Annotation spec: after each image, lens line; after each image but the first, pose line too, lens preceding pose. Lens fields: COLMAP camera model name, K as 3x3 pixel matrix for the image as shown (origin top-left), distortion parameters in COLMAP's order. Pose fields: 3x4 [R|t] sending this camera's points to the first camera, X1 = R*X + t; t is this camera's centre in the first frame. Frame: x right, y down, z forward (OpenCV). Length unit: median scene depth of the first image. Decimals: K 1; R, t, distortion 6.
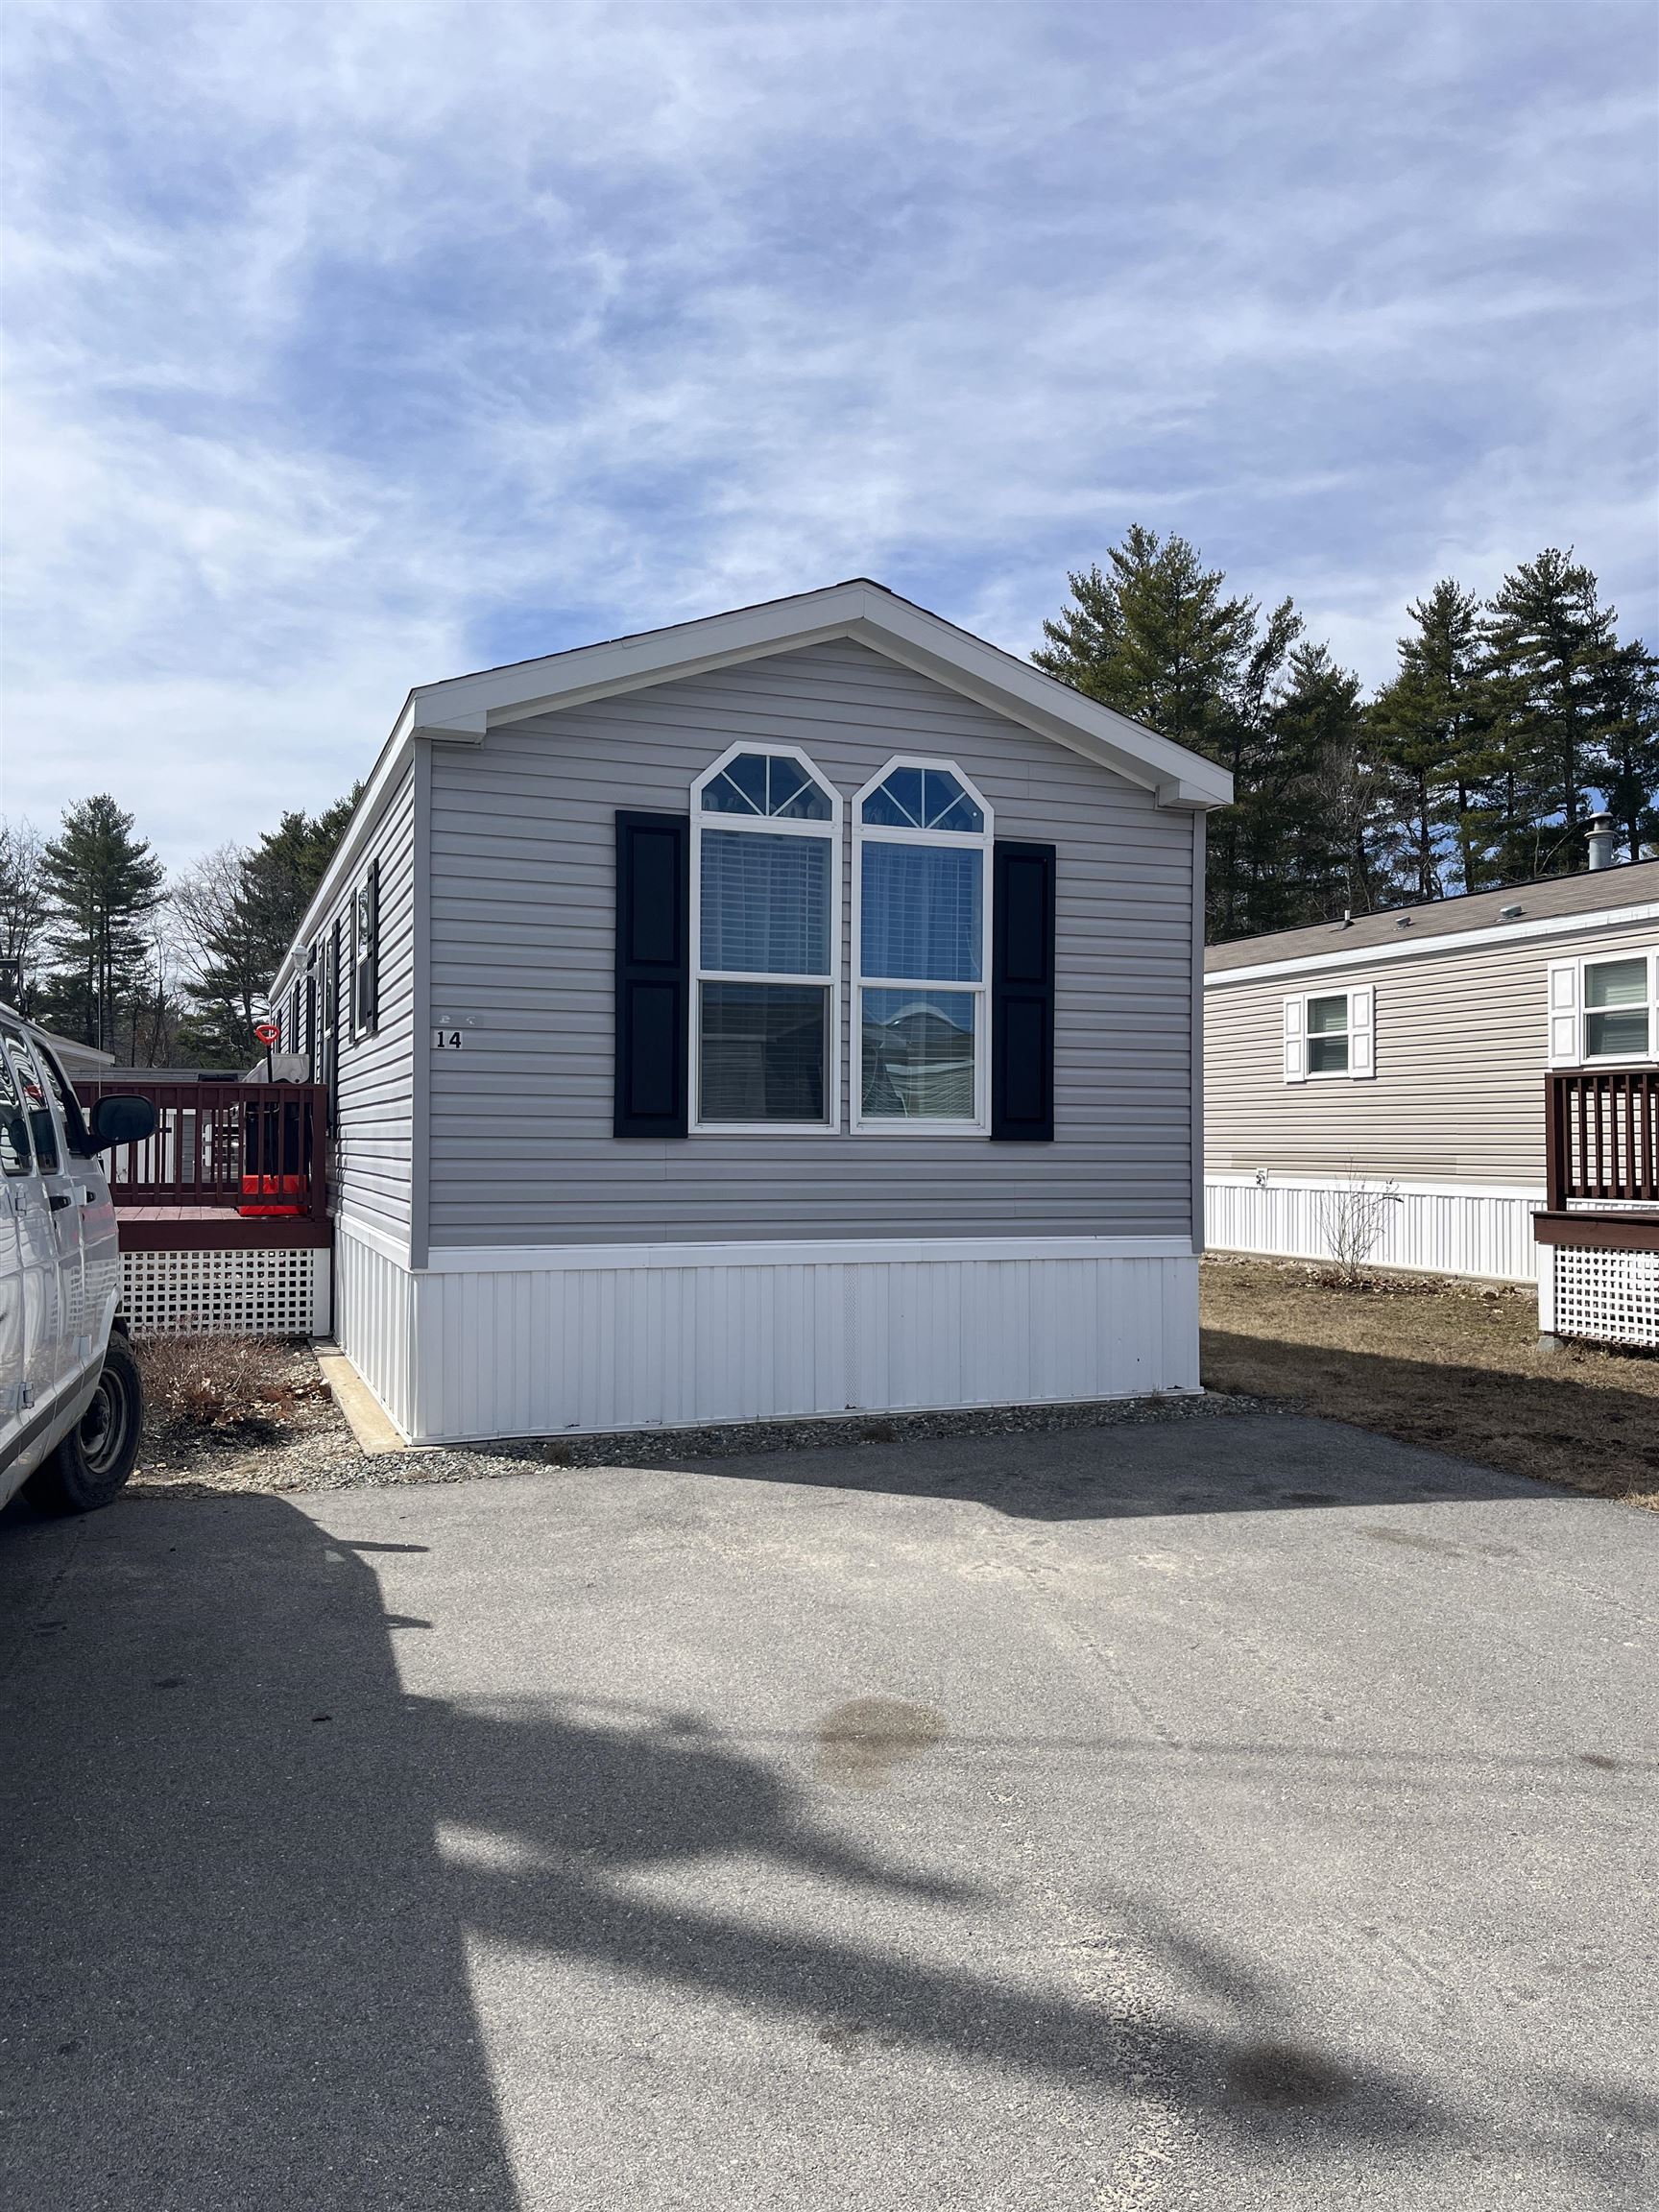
lens RADIAL K [[1647.8, 0, 826.9], [0, 1647.8, 1119.5], [0, 0, 1]] dist [0.055806, -0.073396]
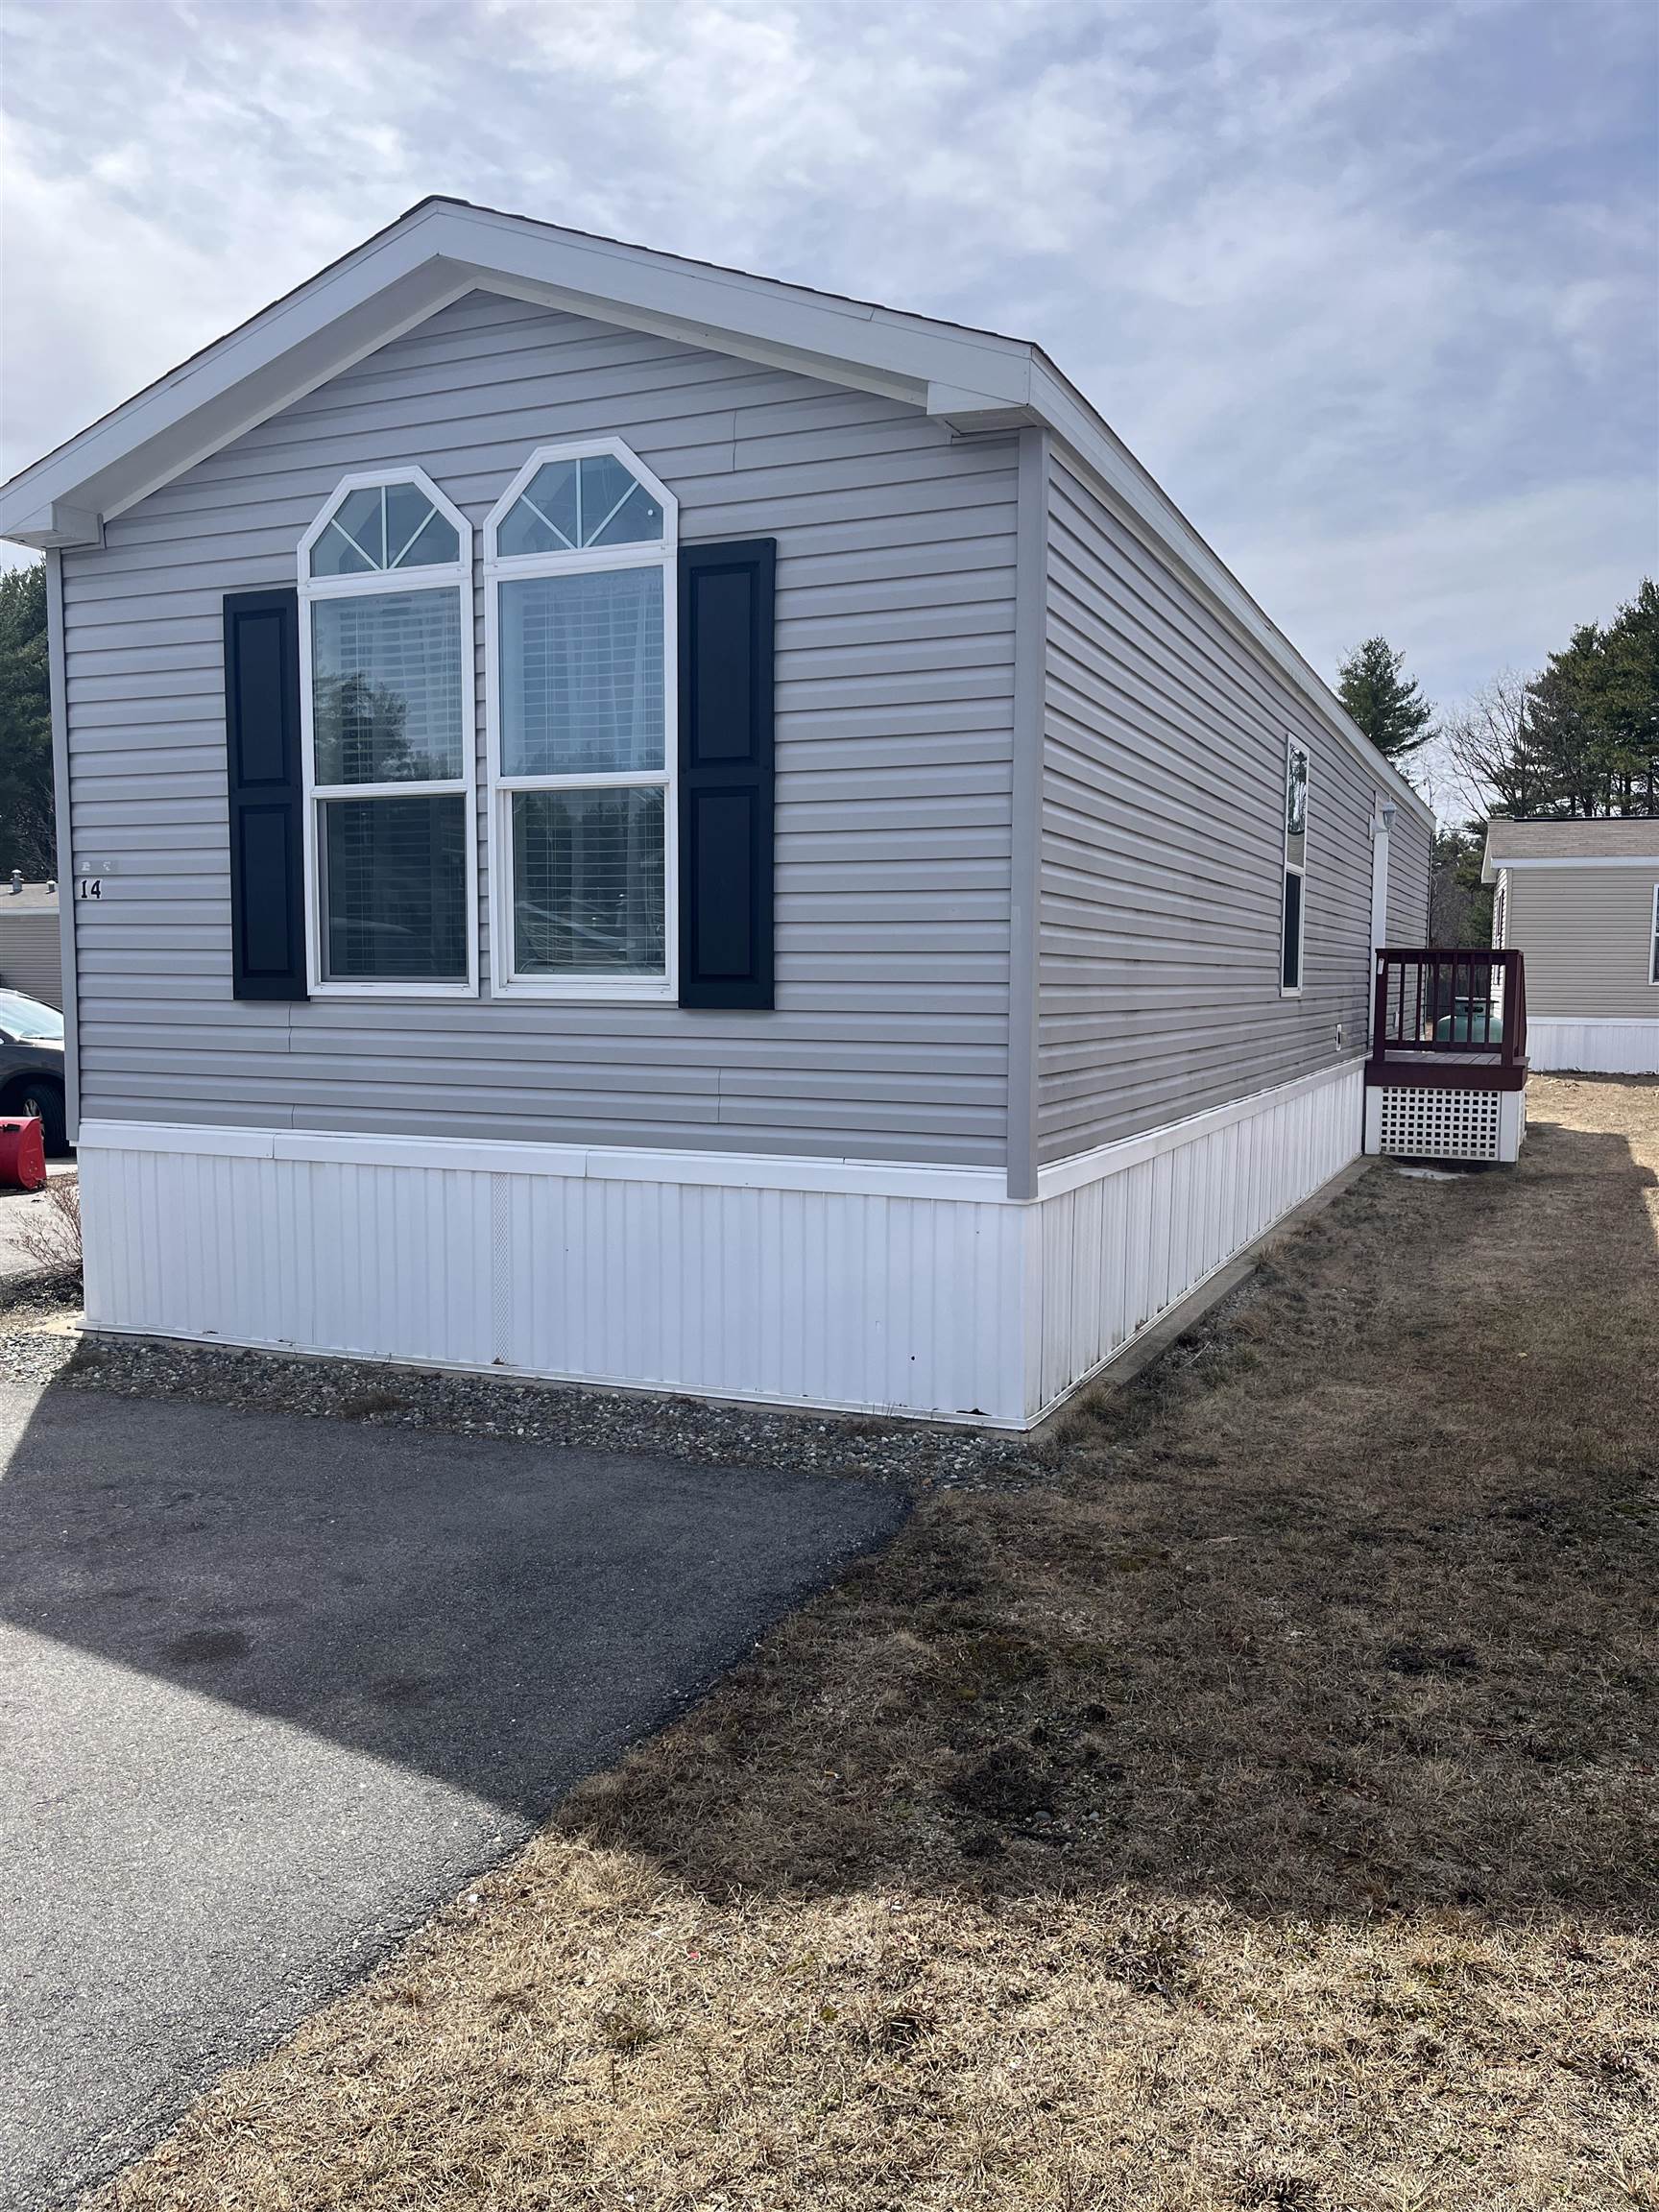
lens RADIAL K [[1731.3, 0, 831.4], [0, 1731.3, 1183.6], [0, 0, 1]] dist [-0.001800, -0.006736]
pose [[0.707751, 0.082686, -0.701606, 0.648952], [0.002639, 0.992811, 0.119668, -0.000624], [0.706457, -0.086546, 0.702445, 0.540439]]
